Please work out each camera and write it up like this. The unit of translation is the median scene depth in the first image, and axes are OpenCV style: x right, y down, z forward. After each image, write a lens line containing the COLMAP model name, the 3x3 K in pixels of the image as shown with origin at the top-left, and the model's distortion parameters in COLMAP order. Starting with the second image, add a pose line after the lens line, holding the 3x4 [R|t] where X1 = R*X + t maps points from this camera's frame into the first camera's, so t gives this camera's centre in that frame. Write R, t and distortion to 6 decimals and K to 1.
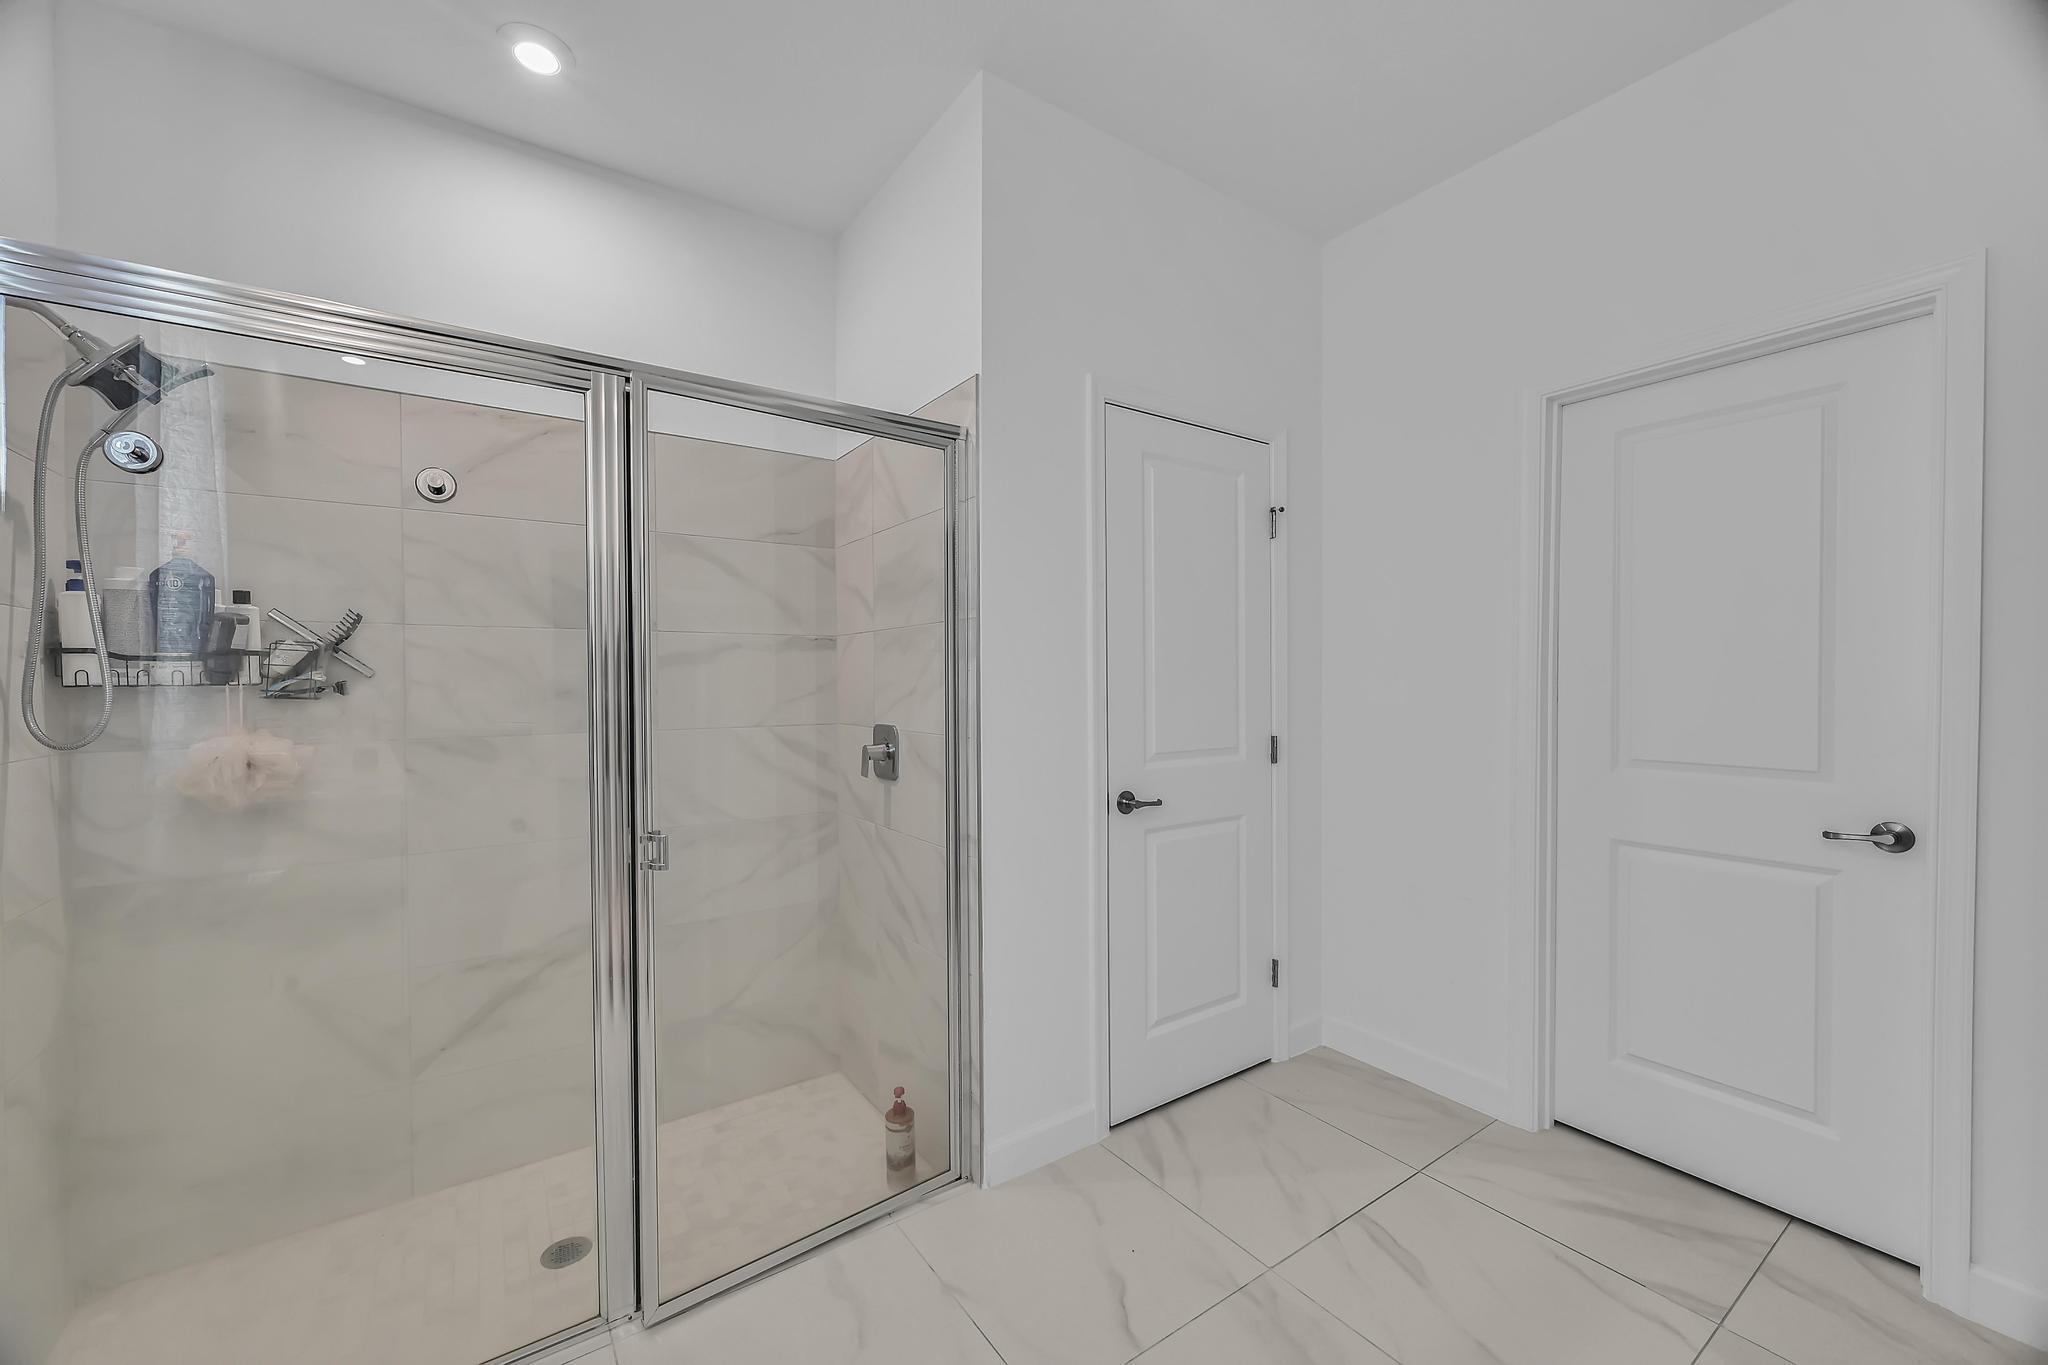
lens RADIAL K [[797.1, 0, 1025.7], [0, 797.1, 689.7], [0, 0, 1]] dist [-0.001699, 0.000002]
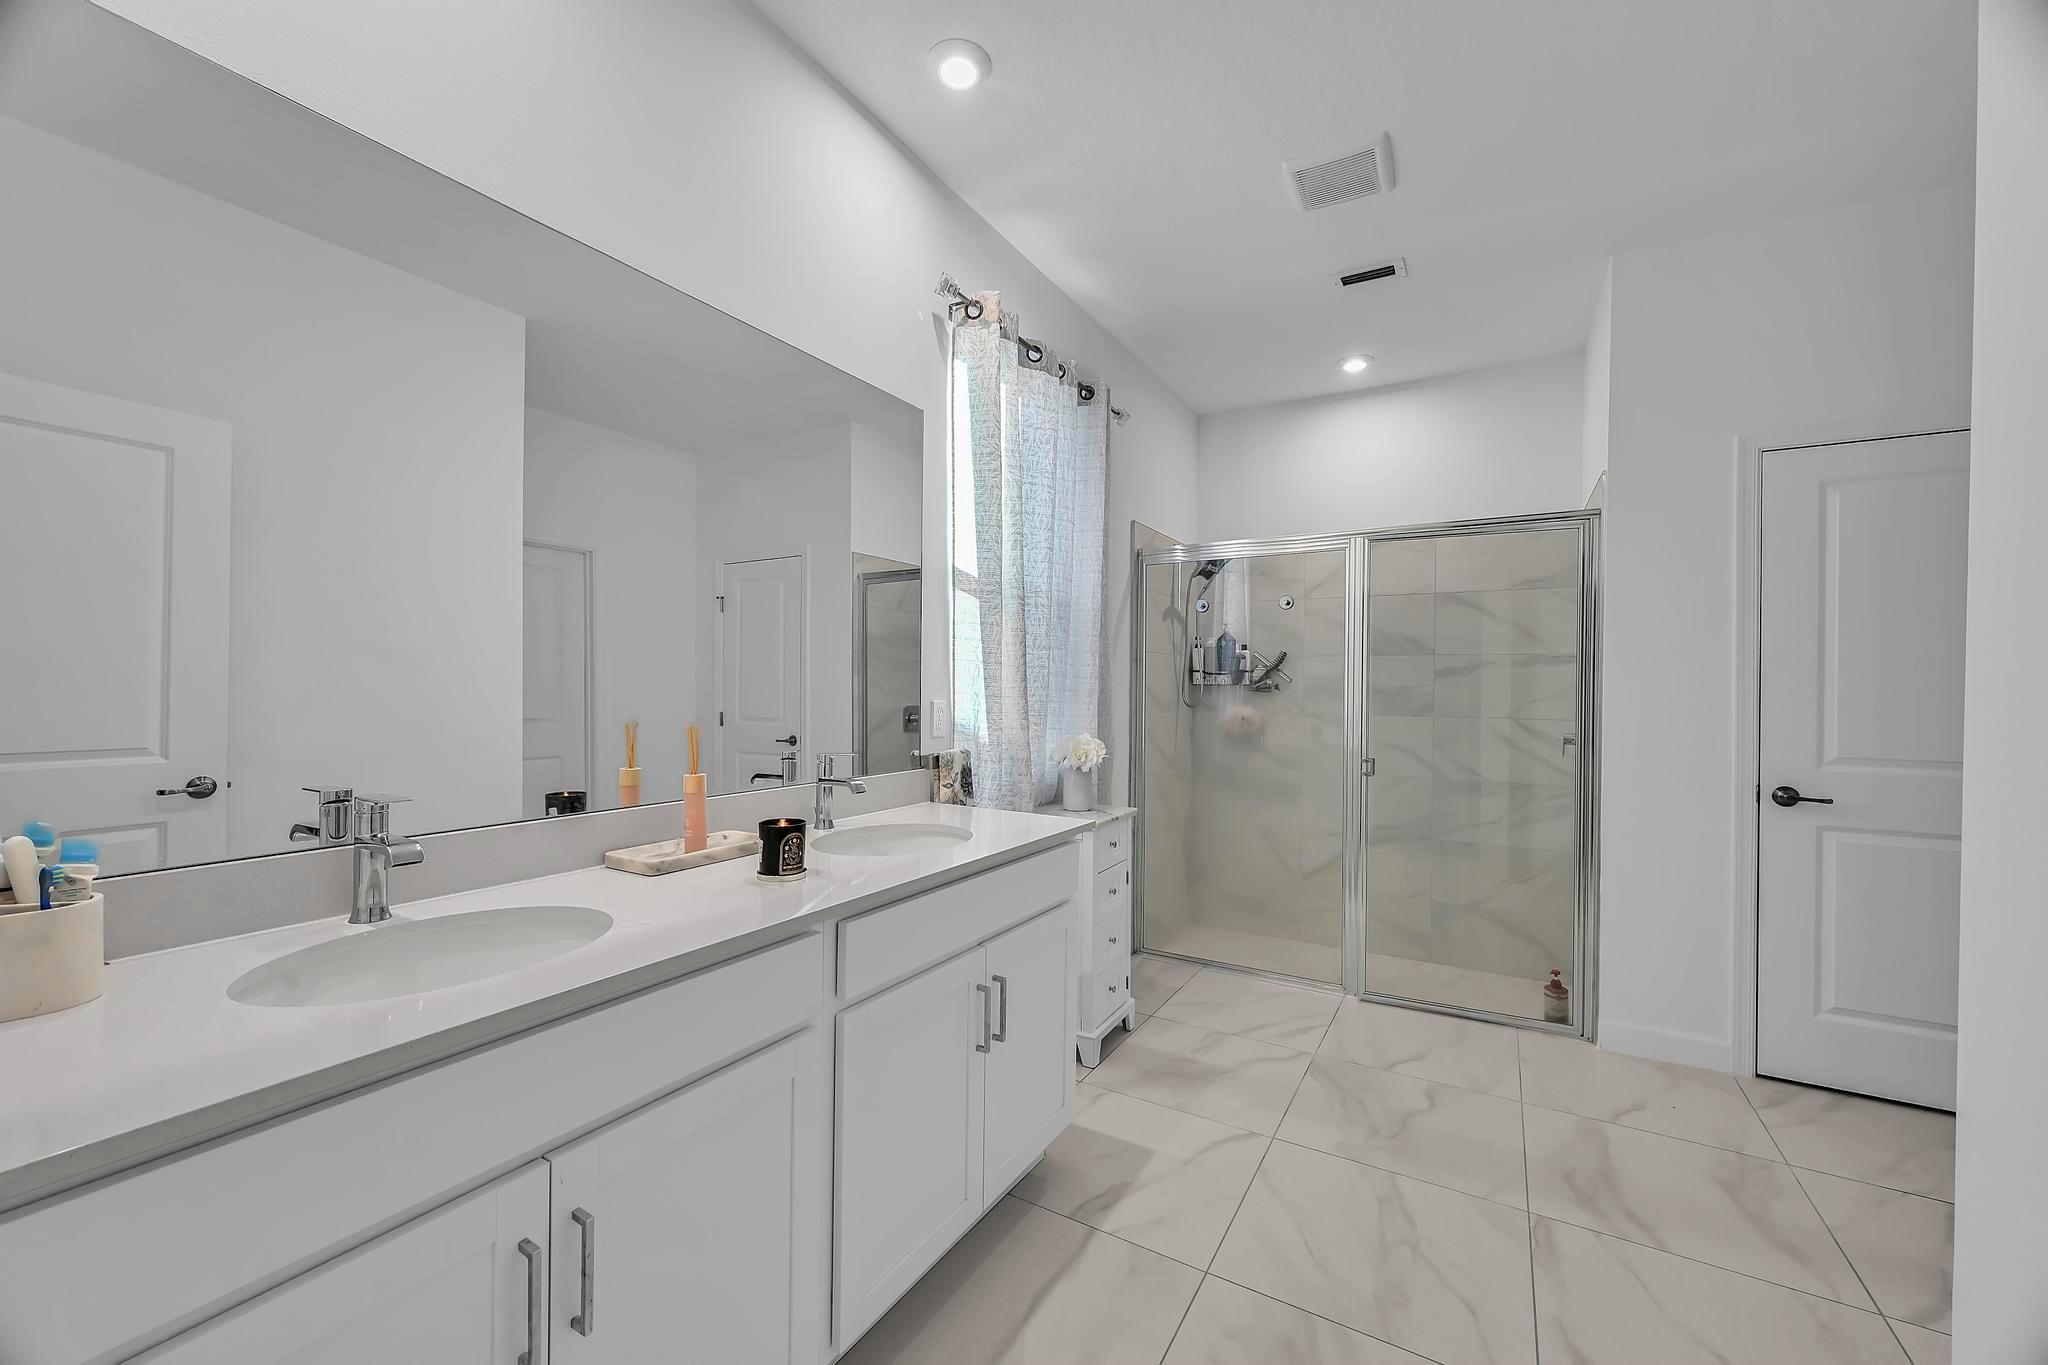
lens RADIAL K [[797.1, 0, 1018.0], [0, 797.1, 684.5], [0, 0, 1]] dist [-0.001699, 0.000002]
pose [[0.418813, 0.007720, -0.908040, 0.821112], [-0.024282, 0.999702, -0.002700, 0.014237], [0.907748, 0.023180, 0.418876, -0.550381]]
